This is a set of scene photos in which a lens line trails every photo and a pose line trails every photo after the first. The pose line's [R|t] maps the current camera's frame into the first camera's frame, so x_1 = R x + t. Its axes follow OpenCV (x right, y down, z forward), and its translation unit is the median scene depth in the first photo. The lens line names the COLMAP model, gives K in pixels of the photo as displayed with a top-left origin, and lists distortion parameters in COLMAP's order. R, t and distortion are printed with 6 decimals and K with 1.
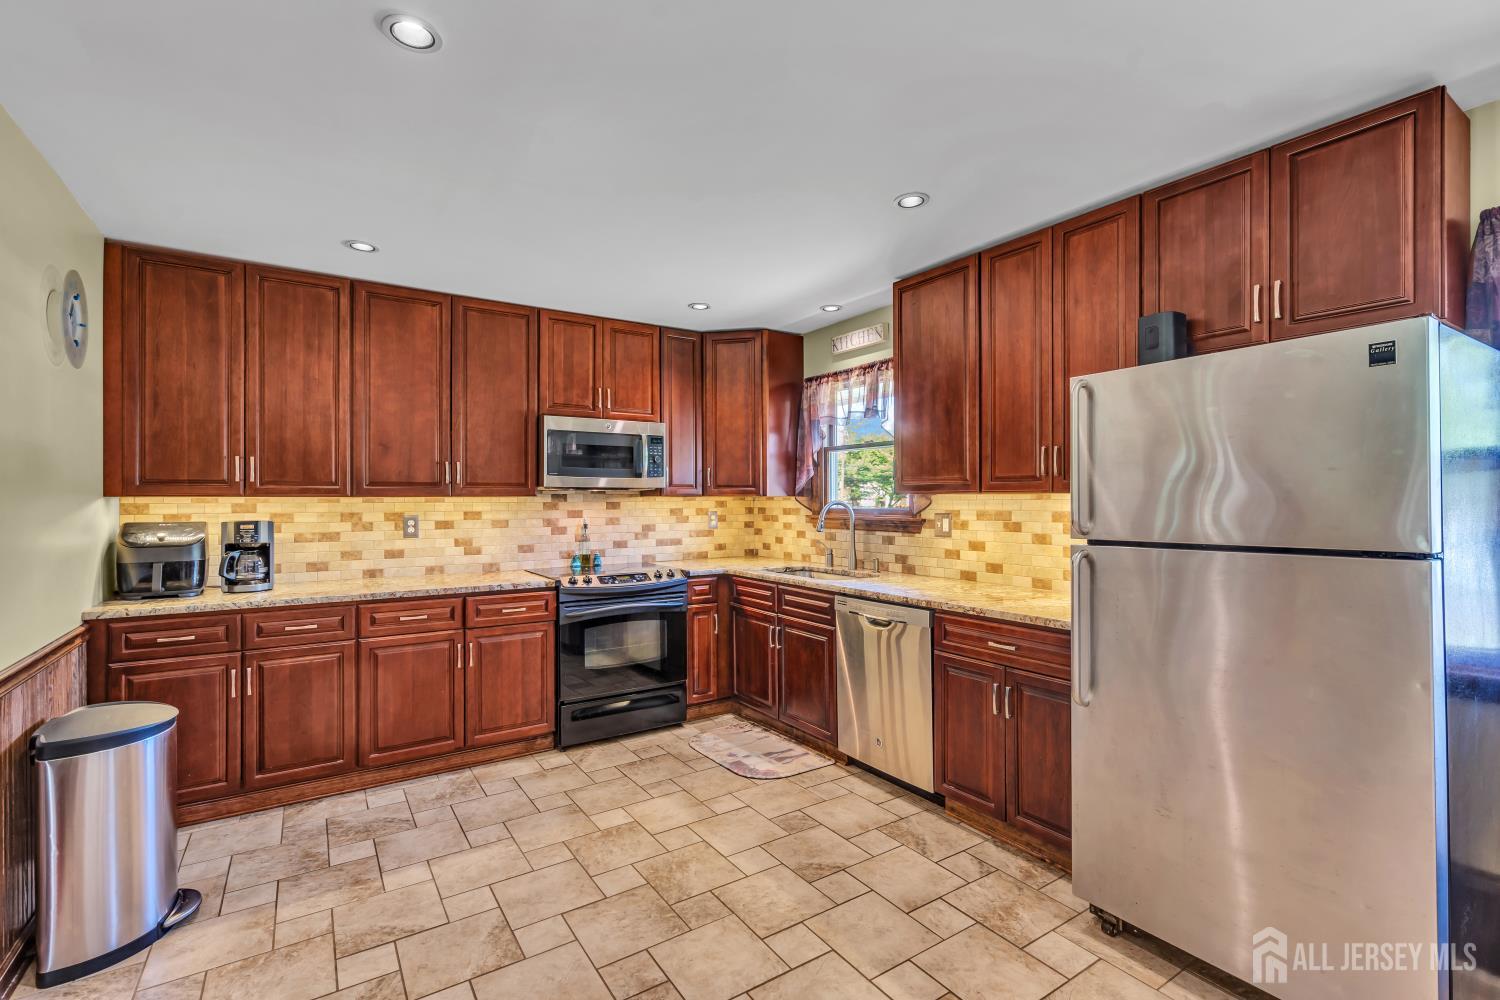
lens RADIAL K [[680.7, 0, 748.8], [0, 680.7, 498.5], [0, 0, 1]] dist [0.000280, 0.003028]
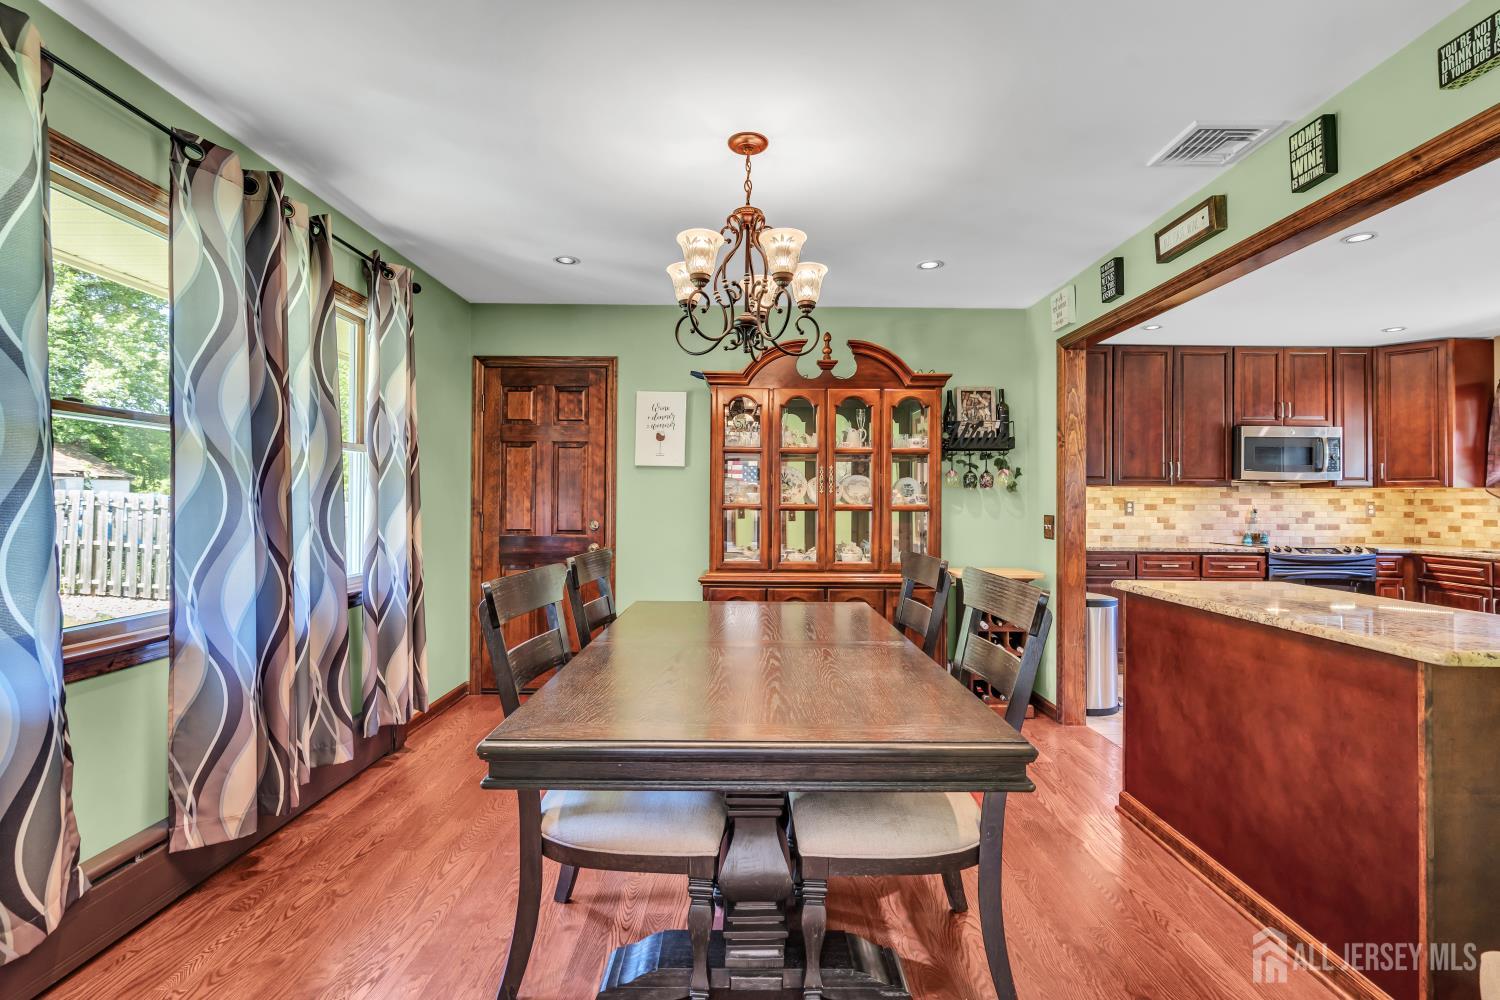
lens RADIAL K [[680.7, 0, 759.5], [0, 680.7, 491.4], [0, 0, 1]] dist [0.000280, 0.003028]
pose [[0.838748, 0.001022, -0.544519, -0.372583], [-0.008800, 0.999893, -0.011678, 0.030836], [0.544449, 0.014587, 0.838667, -0.652776]]
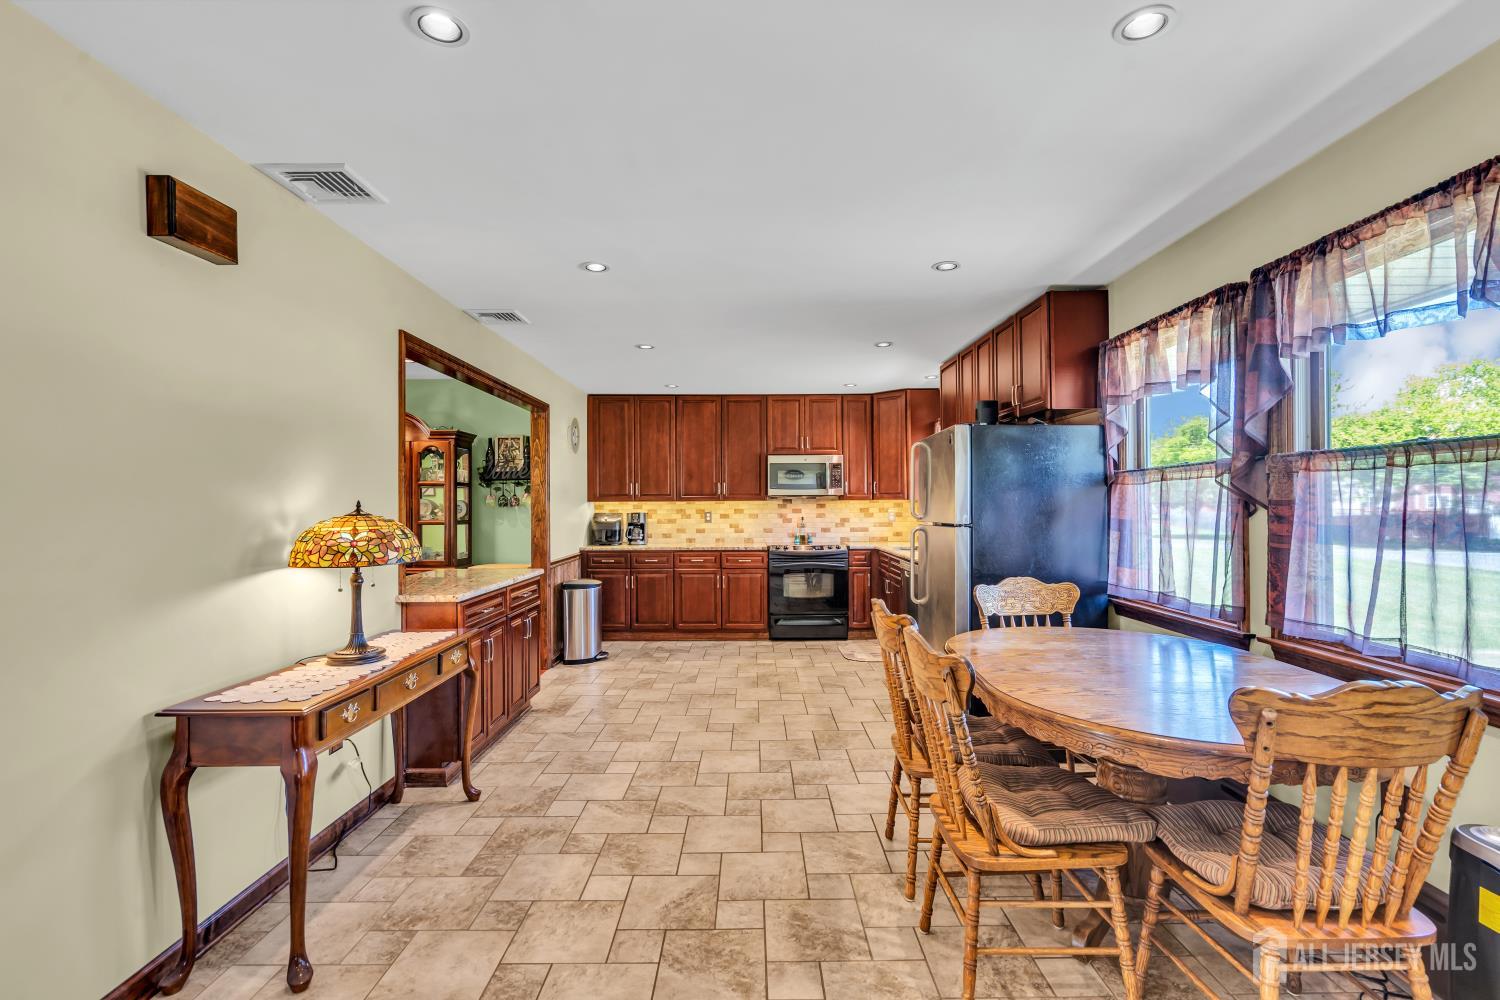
lens RADIAL K [[680.7, 0, 754.9], [0, 680.7, 505.9], [0, 0, 1]] dist [0.000280, 0.003028]
pose [[0.838542, 0.000013, -0.544837, 0.659055], [0.004036, 0.999972, 0.006236, -0.000795], [0.544822, -0.007428, 0.838519, -0.531818]]
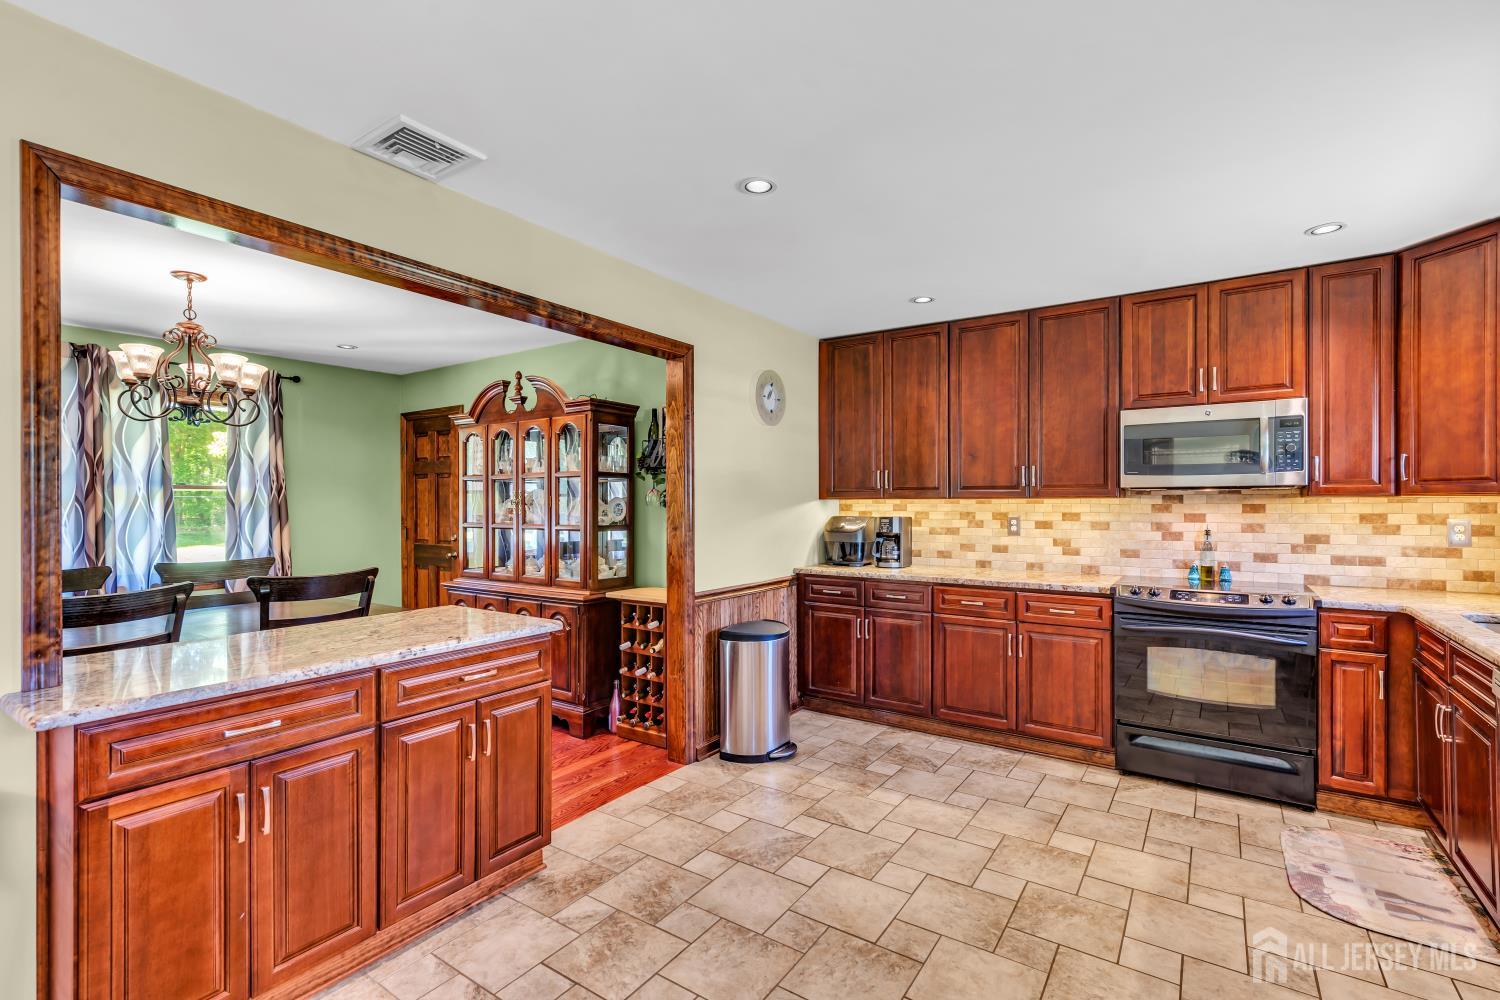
lens RADIAL K [[680.7, 0, 750.7], [0, 680.7, 503.7], [0, 0, 1]] dist [0.000280, 0.003028]
pose [[0.378624, 0.004936, -0.925537, 0.376550], [0.003292, 0.999972, 0.006680, -0.002958], [0.925545, -0.005576, 0.378597, 0.182283]]
